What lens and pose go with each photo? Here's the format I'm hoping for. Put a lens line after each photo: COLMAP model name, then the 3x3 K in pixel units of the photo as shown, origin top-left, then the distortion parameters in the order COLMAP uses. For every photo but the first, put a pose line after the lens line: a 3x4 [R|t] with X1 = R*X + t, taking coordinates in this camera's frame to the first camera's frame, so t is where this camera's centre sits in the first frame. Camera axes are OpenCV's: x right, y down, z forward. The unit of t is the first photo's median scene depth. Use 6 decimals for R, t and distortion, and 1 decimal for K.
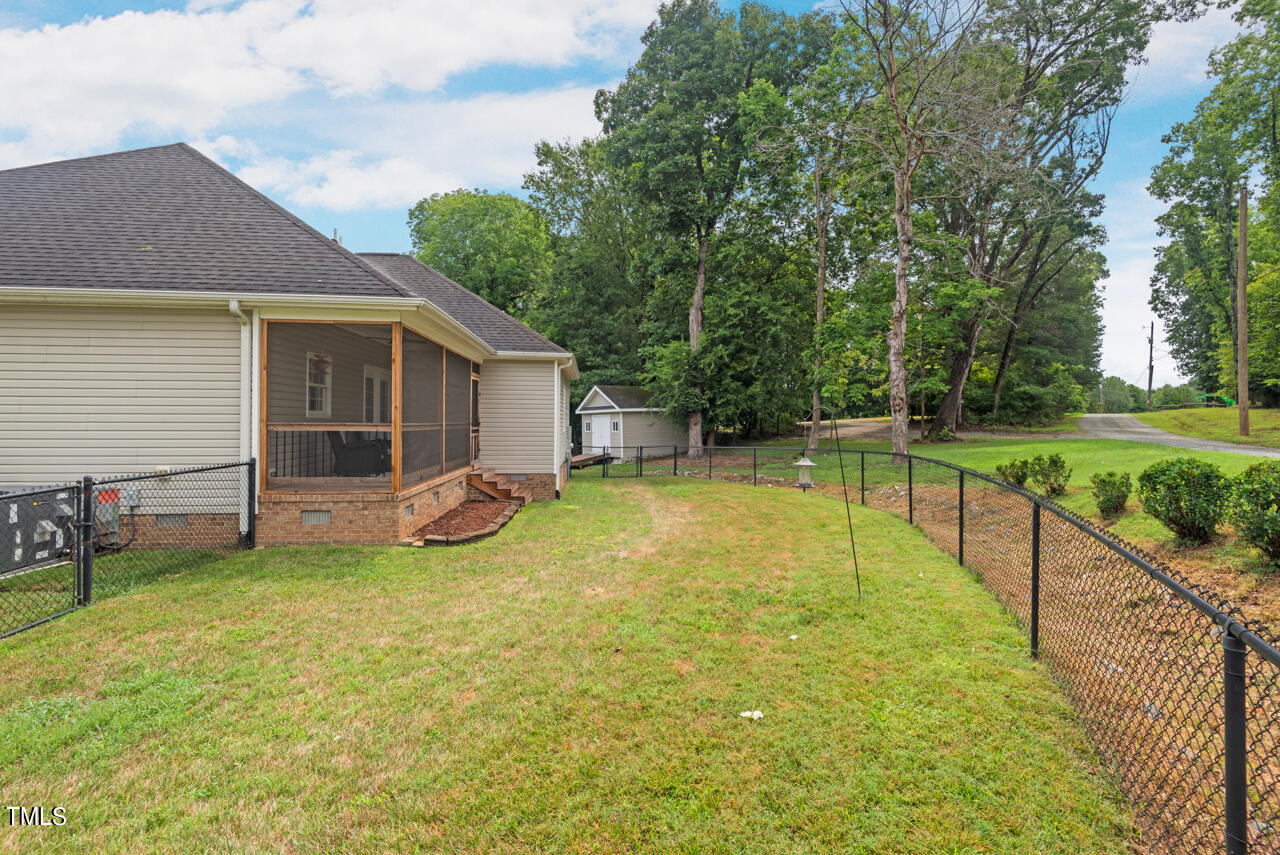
lens RADIAL K [[580.4, 0, 643.6], [0, 580.4, 420.1], [0, 0, 1]] dist [0.020915, -0.012237]
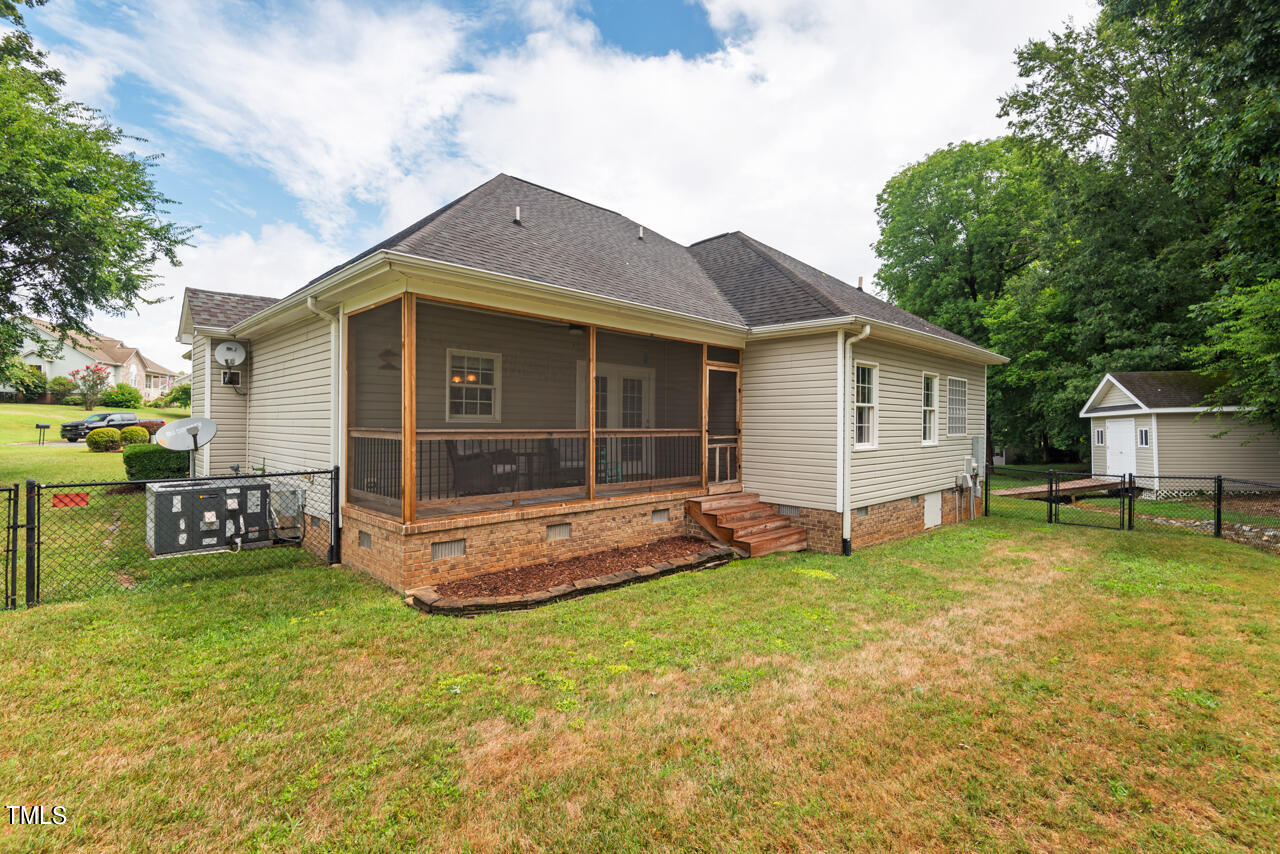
lens RADIAL K [[580.4, 0, 643.6], [0, 580.4, 419.6], [0, 0, 1]] dist [0.020915, -0.012237]
pose [[0.639191, -0.006307, -0.769022, 0.097353], [-0.002948, 0.999939, -0.010651, -0.000007], [0.769042, 0.009075, 0.639133, 0.218605]]
